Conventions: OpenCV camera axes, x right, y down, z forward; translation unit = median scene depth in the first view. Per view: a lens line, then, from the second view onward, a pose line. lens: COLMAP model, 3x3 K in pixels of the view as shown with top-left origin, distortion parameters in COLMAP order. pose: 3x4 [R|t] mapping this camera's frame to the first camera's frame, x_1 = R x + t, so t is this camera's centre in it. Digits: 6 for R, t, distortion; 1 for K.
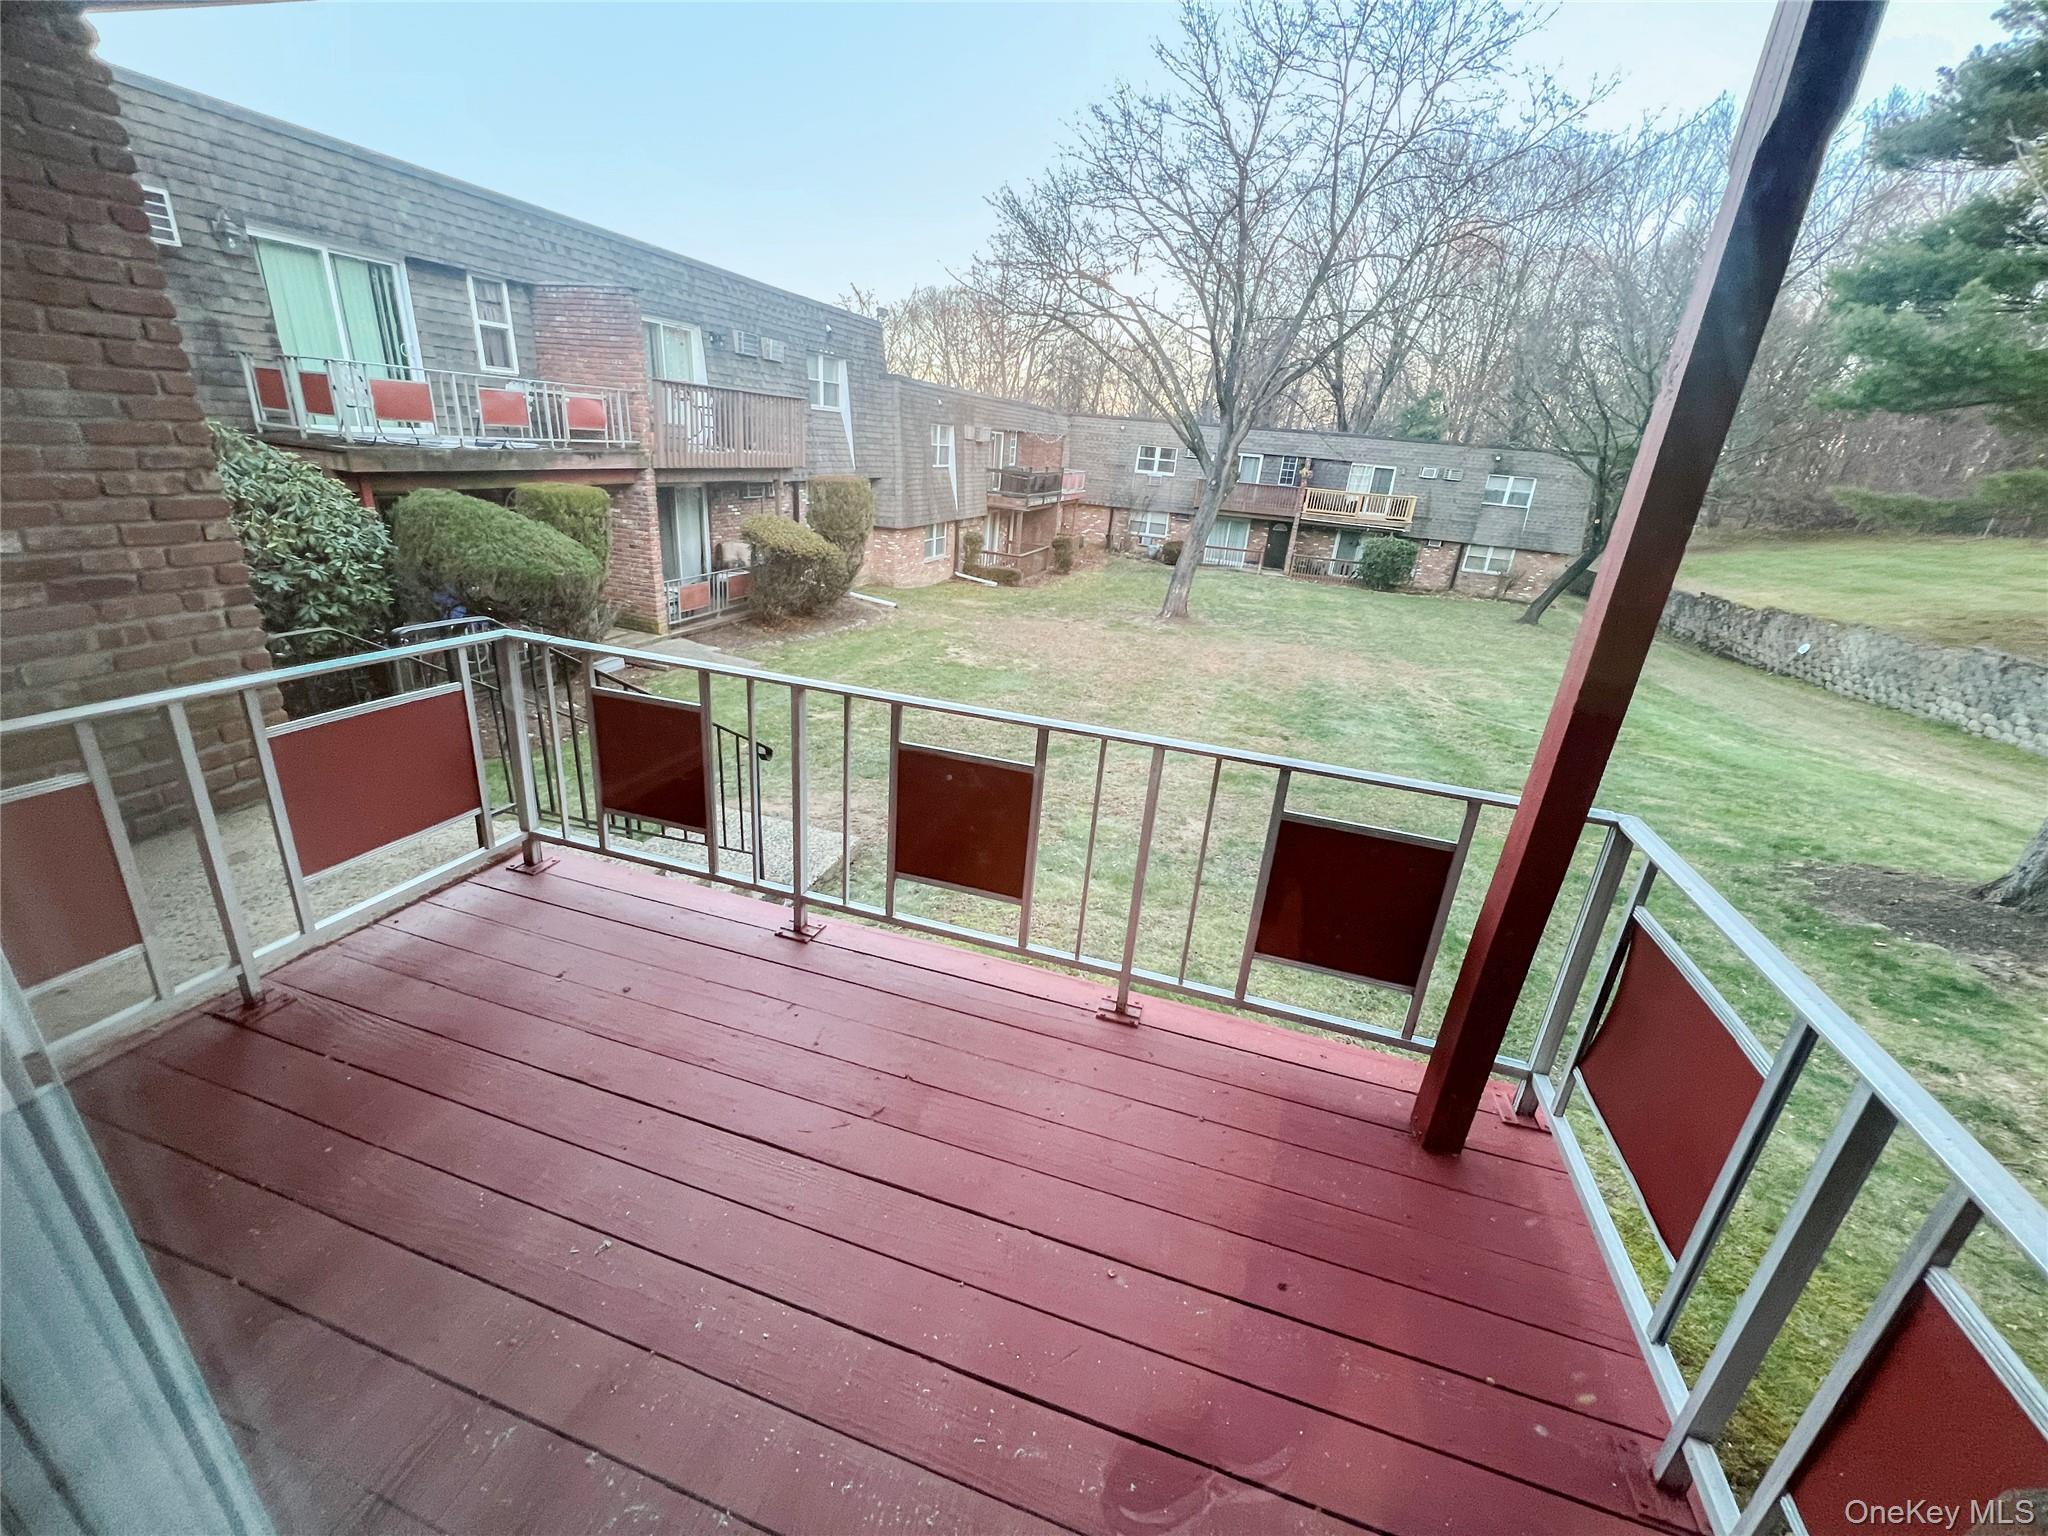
lens RADIAL K [[819.5, 0, 1024.6], [0, 819.5, 759.8], [0, 0, 1]] dist [0.003739, 0.000059]
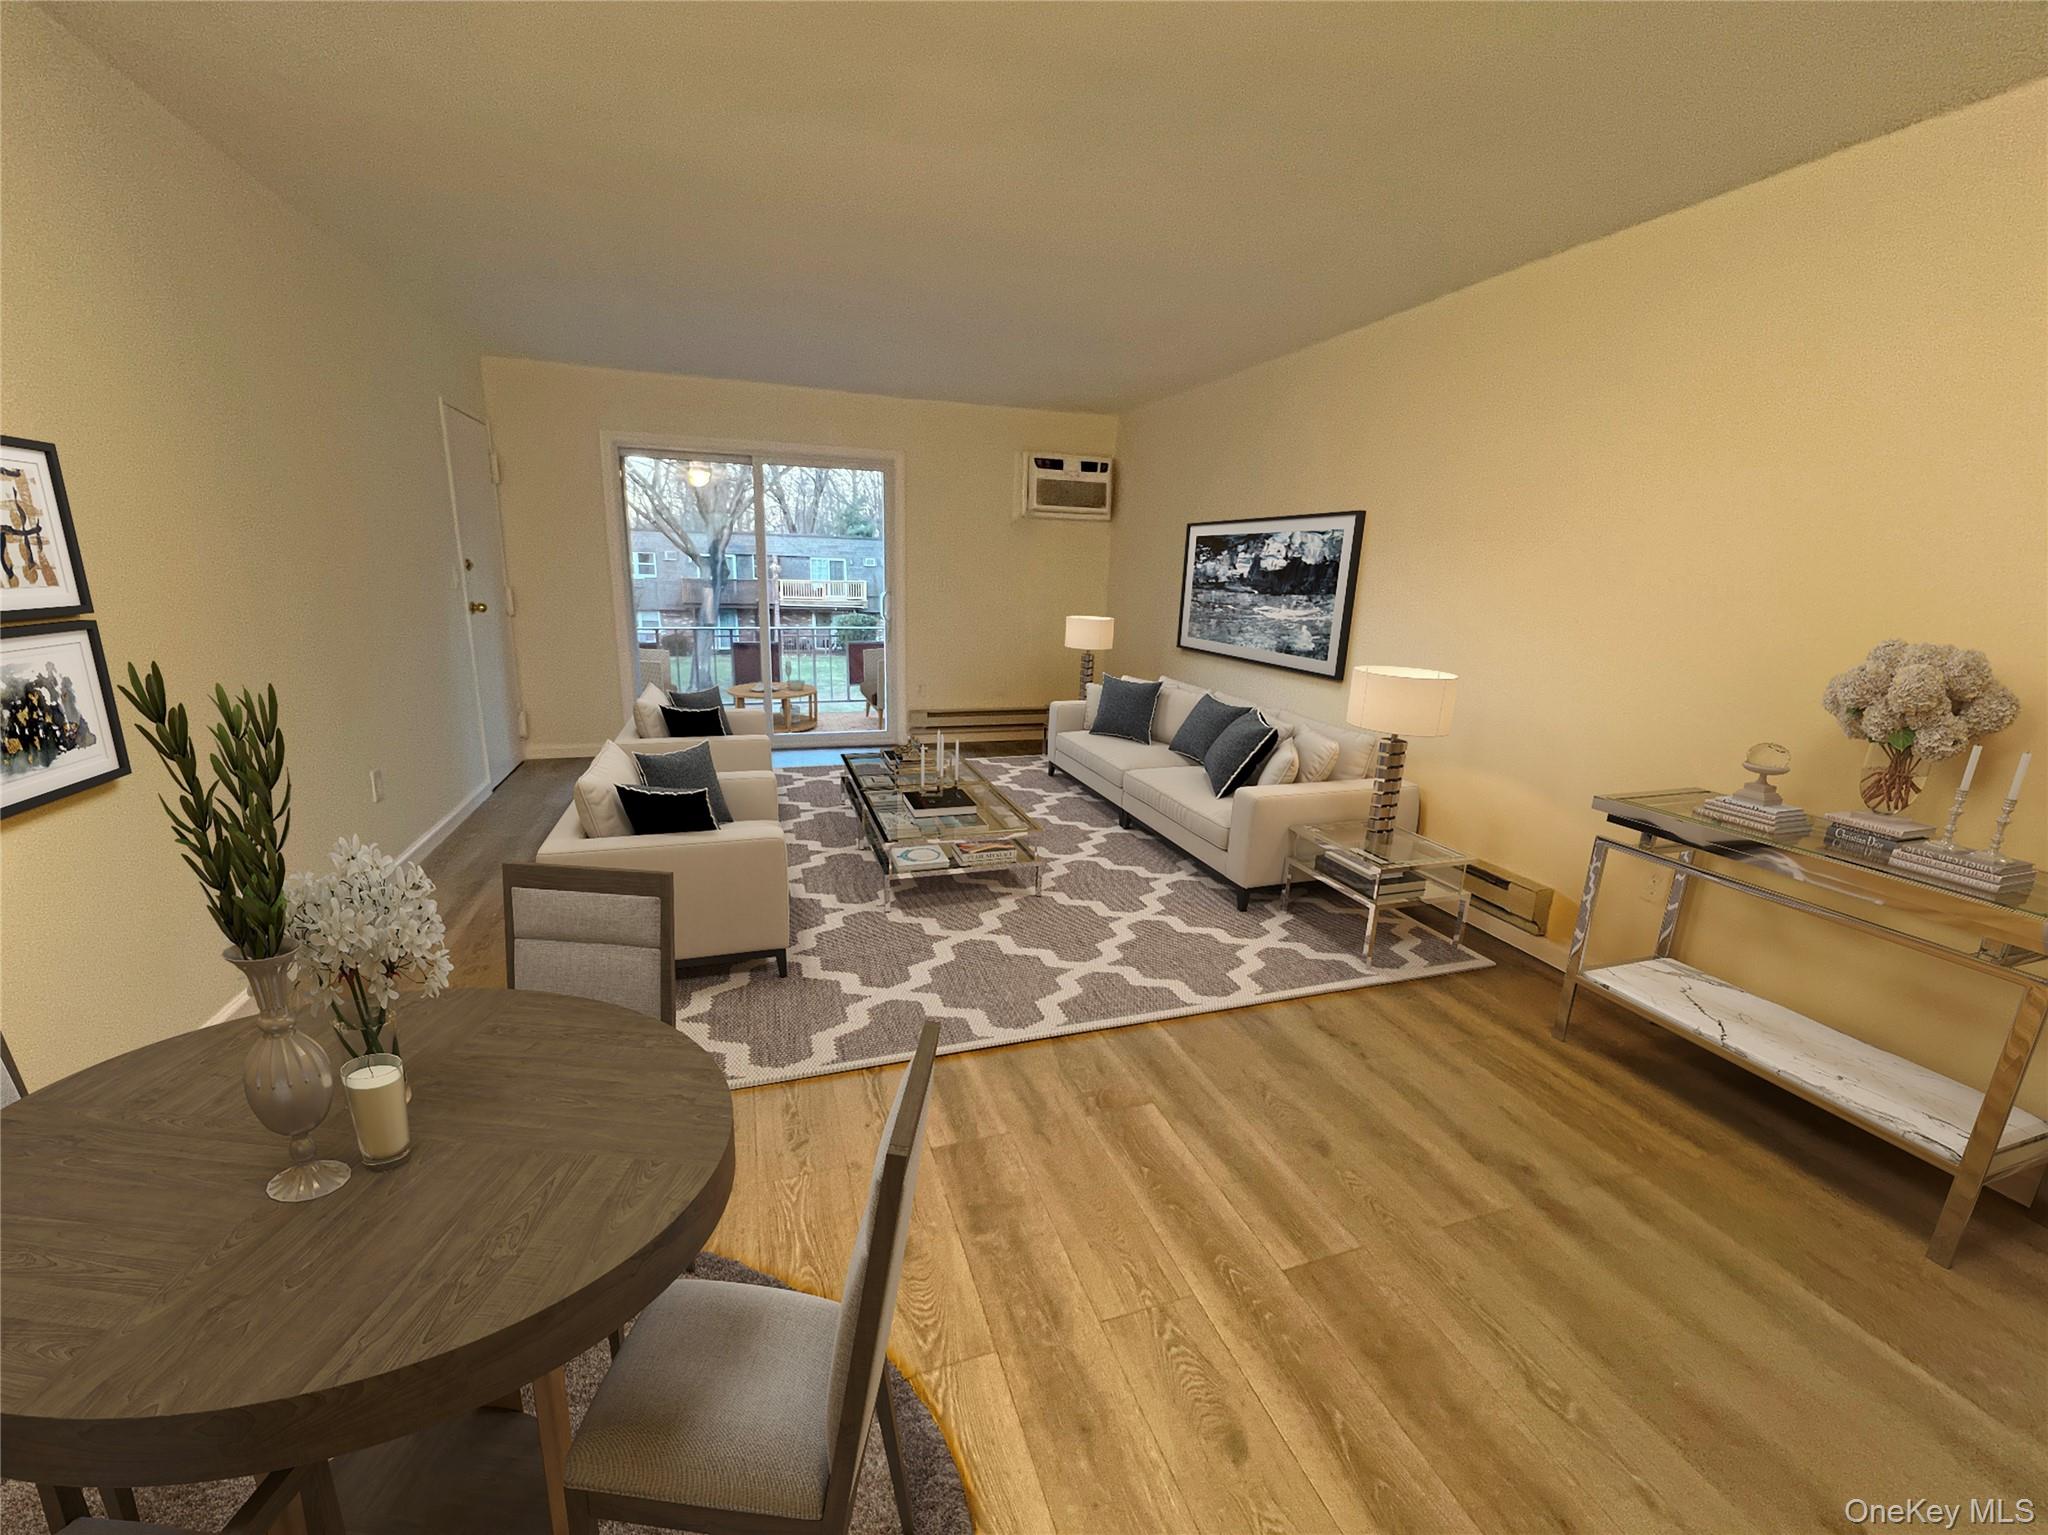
lens RADIAL K [[819.5, 0, 1035.0], [0, 819.5, 772.7], [0, 0, 1]] dist [0.003739, 0.000059]
pose [[0.809670, -0.194607, 0.553681, -0.068253], [0.246081, 0.969058, -0.019251, 0.054416], [-0.532803, 0.151837, 0.832506, -0.147220]]
